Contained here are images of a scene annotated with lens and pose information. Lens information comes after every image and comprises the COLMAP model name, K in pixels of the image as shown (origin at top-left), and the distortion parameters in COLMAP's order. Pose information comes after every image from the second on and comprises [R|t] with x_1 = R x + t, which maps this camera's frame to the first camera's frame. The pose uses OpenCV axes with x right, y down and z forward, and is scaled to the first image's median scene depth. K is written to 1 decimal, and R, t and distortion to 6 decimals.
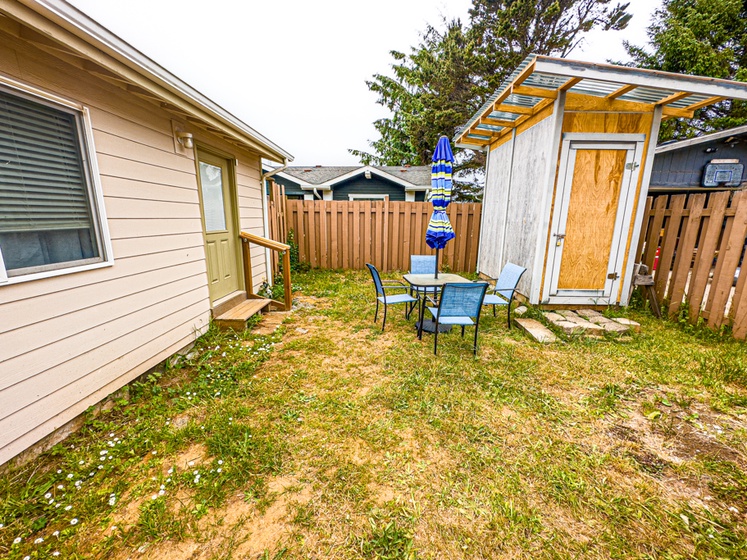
lens RADIAL K [[301.7, 0, 373.5], [0, 301.7, 280.0], [0, 0, 1]] dist [0.000668, 0.000227]
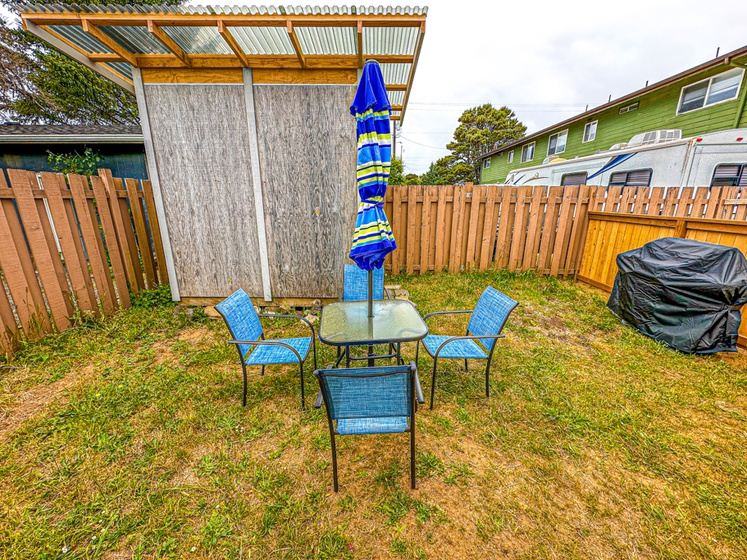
lens RADIAL K [[301.7, 0, 373.5], [0, 301.7, 280.0], [0, 0, 1]] dist [0.000668, 0.000227]
pose [[-0.020743, -0.277604, 0.960472, -0.430029], [0.203336, 0.939429, 0.275913, -0.297553], [-0.978889, 0.201022, 0.036960, 1.182947]]
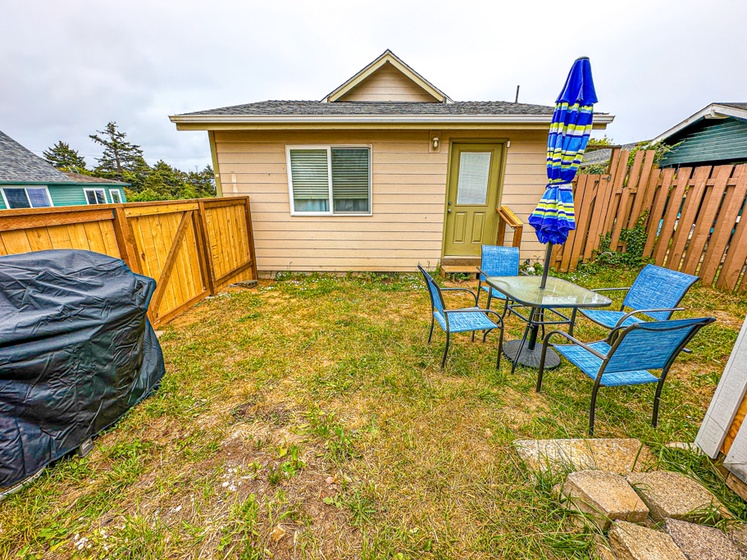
lens RADIAL K [[301.7, 0, 373.5], [0, 301.7, 280.0], [0, 0, 1]] dist [0.000668, 0.000227]
pose [[0.009000, 0.277488, -0.960687, 1.042450], [-0.206754, 0.940482, 0.269715, -0.153773], [0.978352, 0.196198, 0.065836, 0.725650]]
